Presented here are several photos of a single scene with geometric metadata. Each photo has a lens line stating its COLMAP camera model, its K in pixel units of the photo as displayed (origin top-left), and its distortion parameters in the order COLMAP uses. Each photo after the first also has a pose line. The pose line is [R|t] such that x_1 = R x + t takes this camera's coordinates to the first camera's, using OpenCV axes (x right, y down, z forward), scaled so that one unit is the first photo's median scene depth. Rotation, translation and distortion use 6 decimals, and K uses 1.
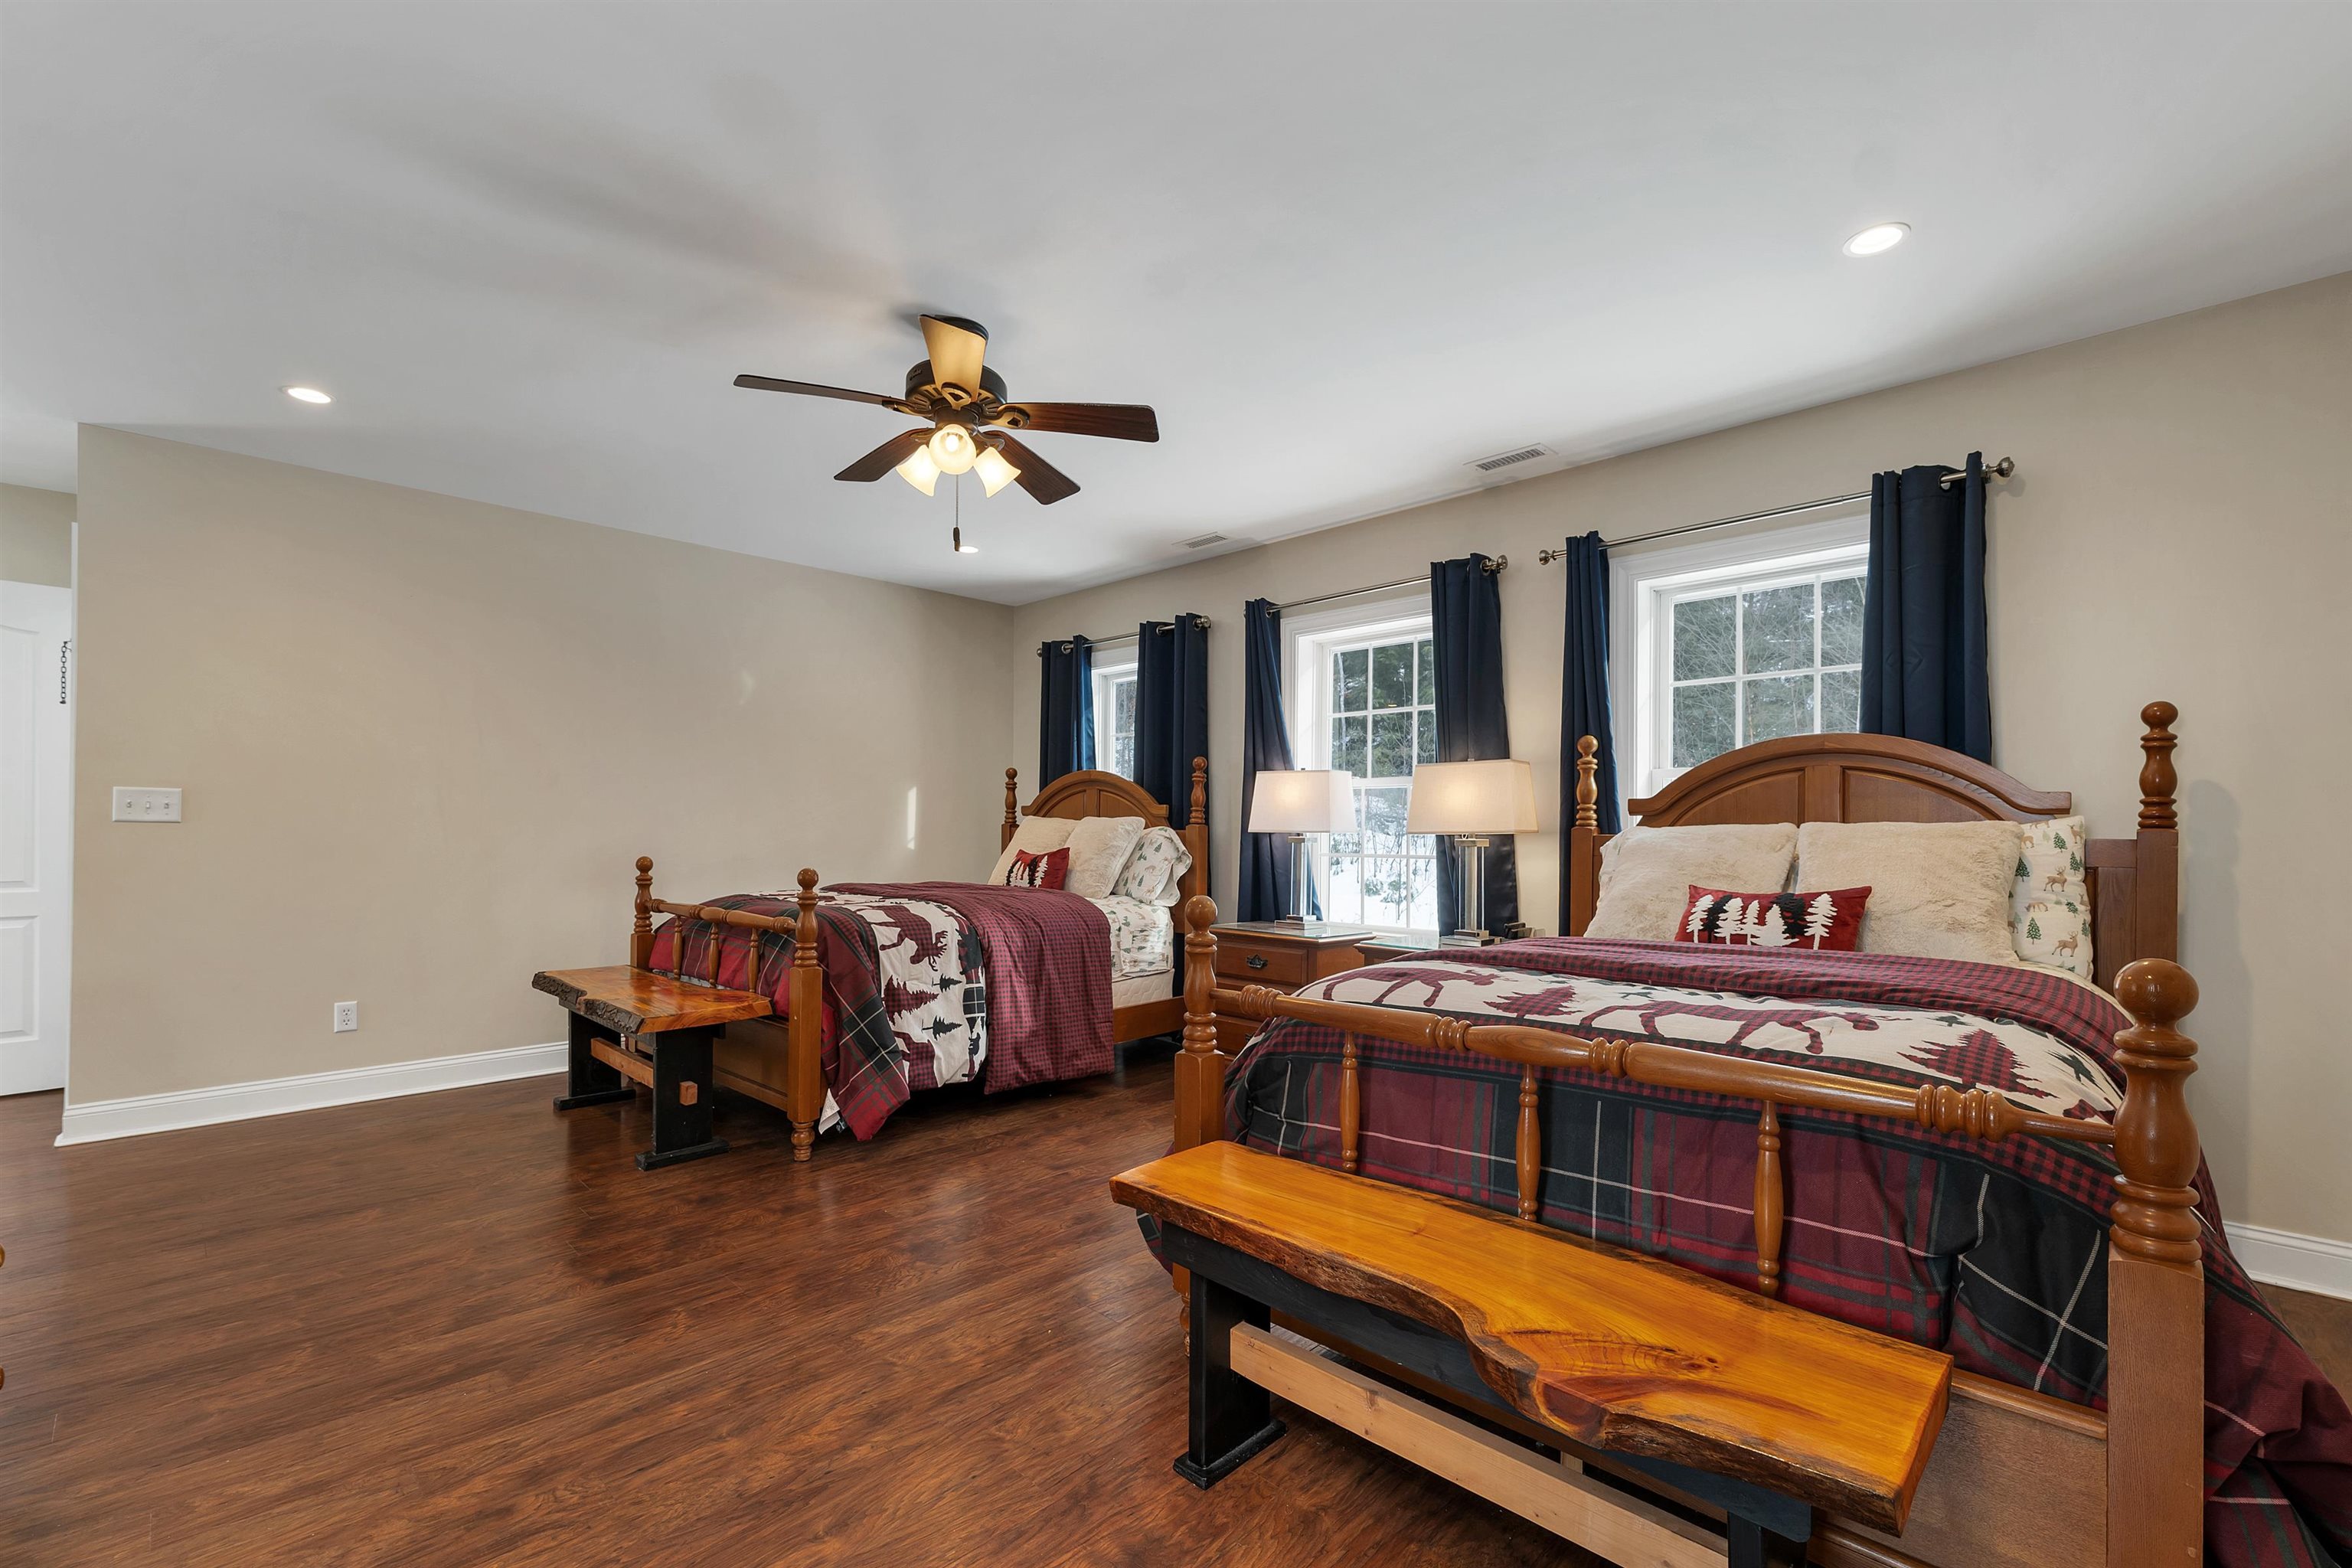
lens RADIAL K [[1007.0, 0, 1176.5], [0, 1007.0, 800.1], [0, 0, 1]] dist [0.002903, 0.000294]
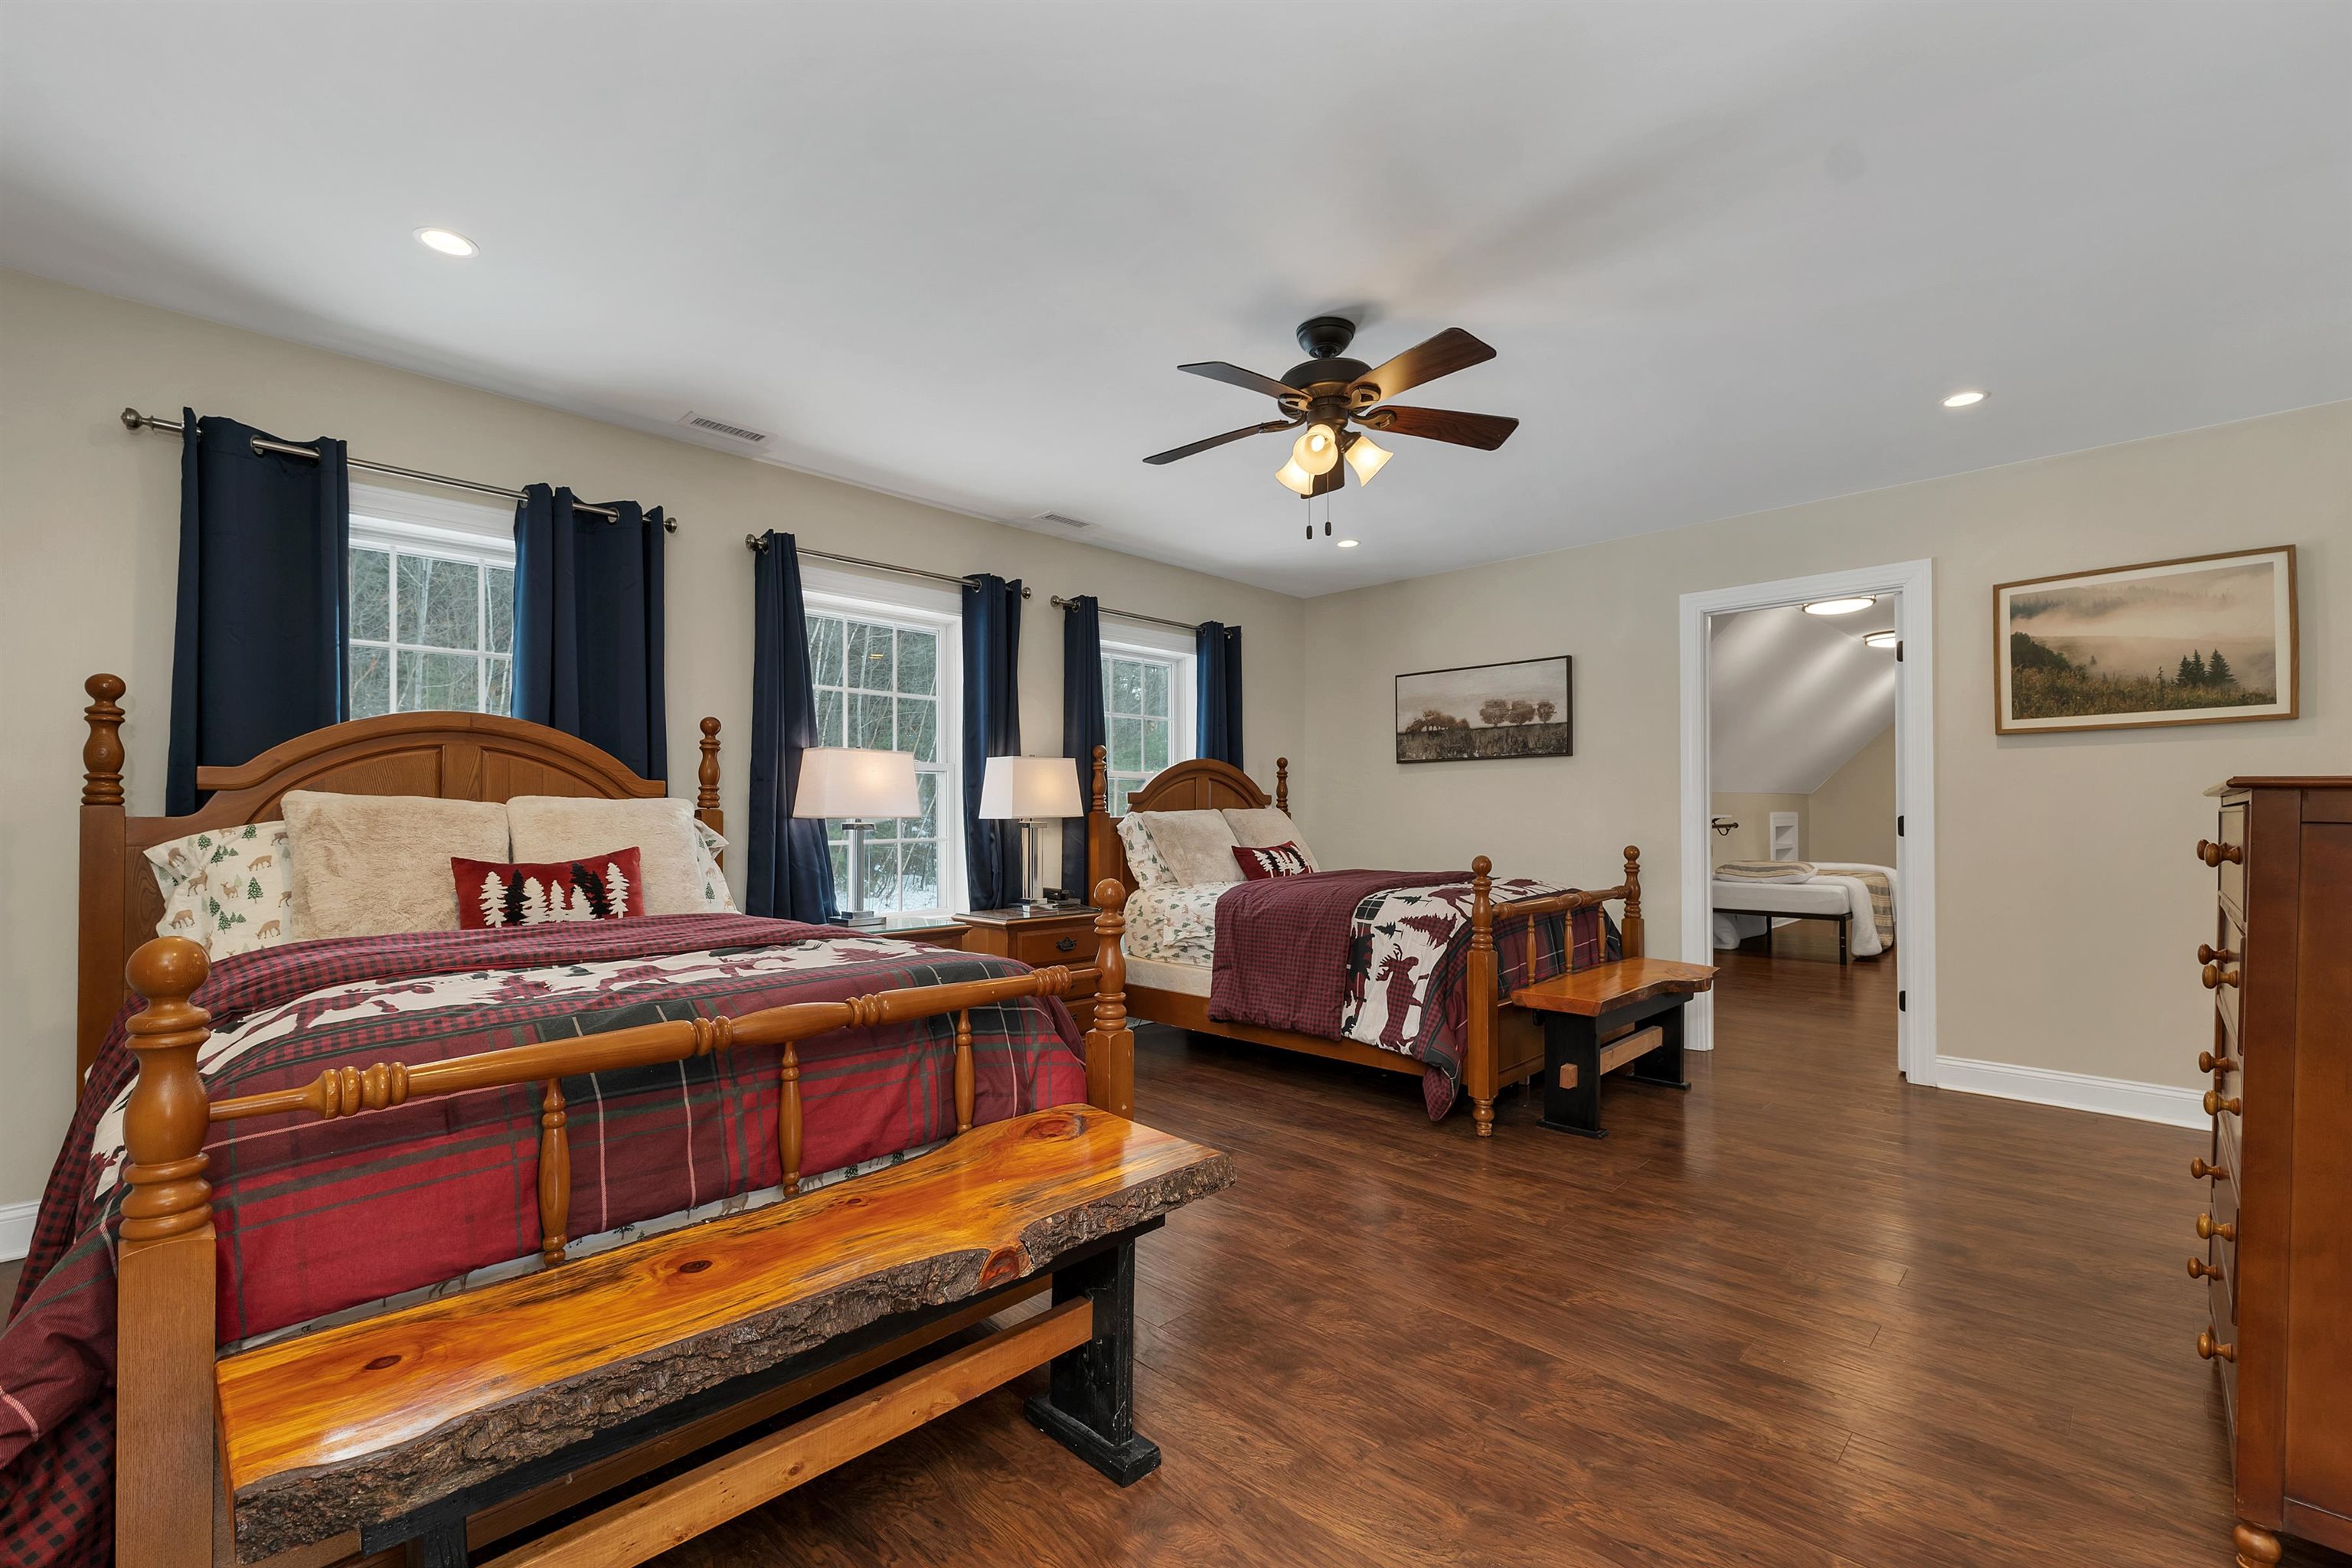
lens RADIAL K [[988.1, 0, 1176.0], [0, 988.1, 784.0], [0, 0, 1]] dist [0.000180, -0.000029]
pose [[0.000302, 0.022276, 0.999752, -0.763023], [-0.028807, 0.999337, -0.022258, 0.013181], [-0.999585, -0.028793, 0.000943, 0.721003]]
